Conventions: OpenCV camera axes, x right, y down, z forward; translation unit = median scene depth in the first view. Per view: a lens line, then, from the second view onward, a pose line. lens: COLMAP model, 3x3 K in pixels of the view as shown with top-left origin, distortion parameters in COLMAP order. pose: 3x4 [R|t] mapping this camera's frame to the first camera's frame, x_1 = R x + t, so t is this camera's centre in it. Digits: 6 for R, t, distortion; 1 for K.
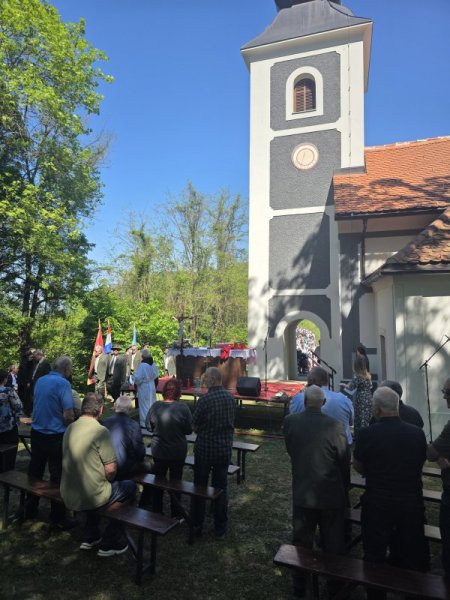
lens RADIAL K [[405.4, 0, 218.2], [0, 405.4, 301.1], [0, 0, 1]] dist [0.054785, -0.052050]
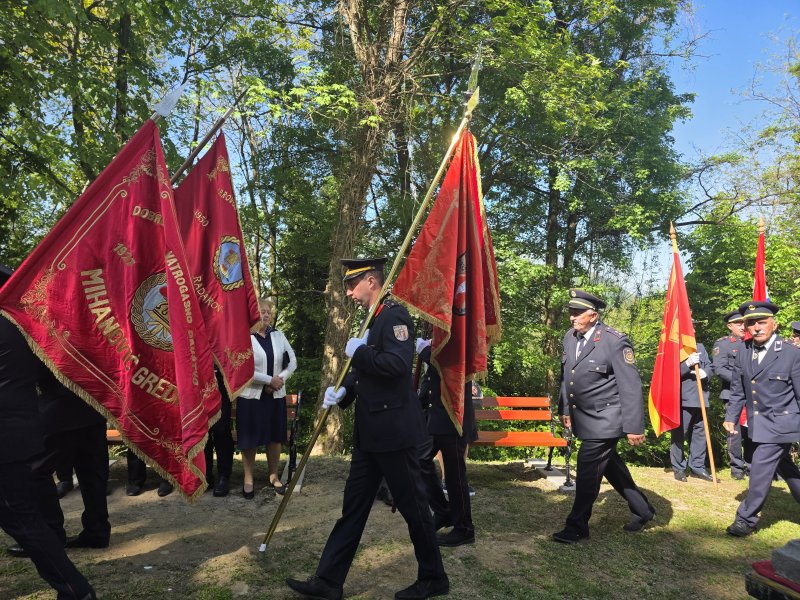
lens RADIAL K [[540.5, 0, 397.0], [0, 540.5, 302.0], [0, 0, 1]] dist [0.054785, -0.052050]
pose [[0.670810, -0.019373, -0.741376, -0.134357], [0.043383, 0.998972, 0.013149, 0.089657], [0.740359, -0.040984, 0.670961, 0.573233]]
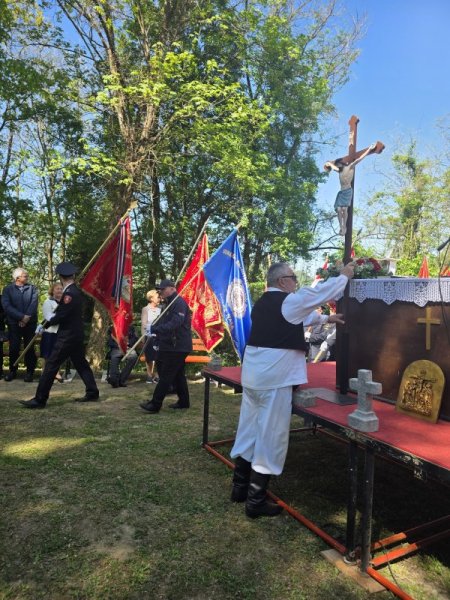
lens RADIAL K [[405.4, 0, 221.5], [0, 405.4, 300.1], [0, 0, 1]] dist [0.054785, -0.052050]
pose [[0.772871, 0.035437, -0.633573, 0.028720], [-0.008171, 0.998912, 0.045903, 0.085653], [0.634511, -0.030300, 0.772320, 0.482418]]
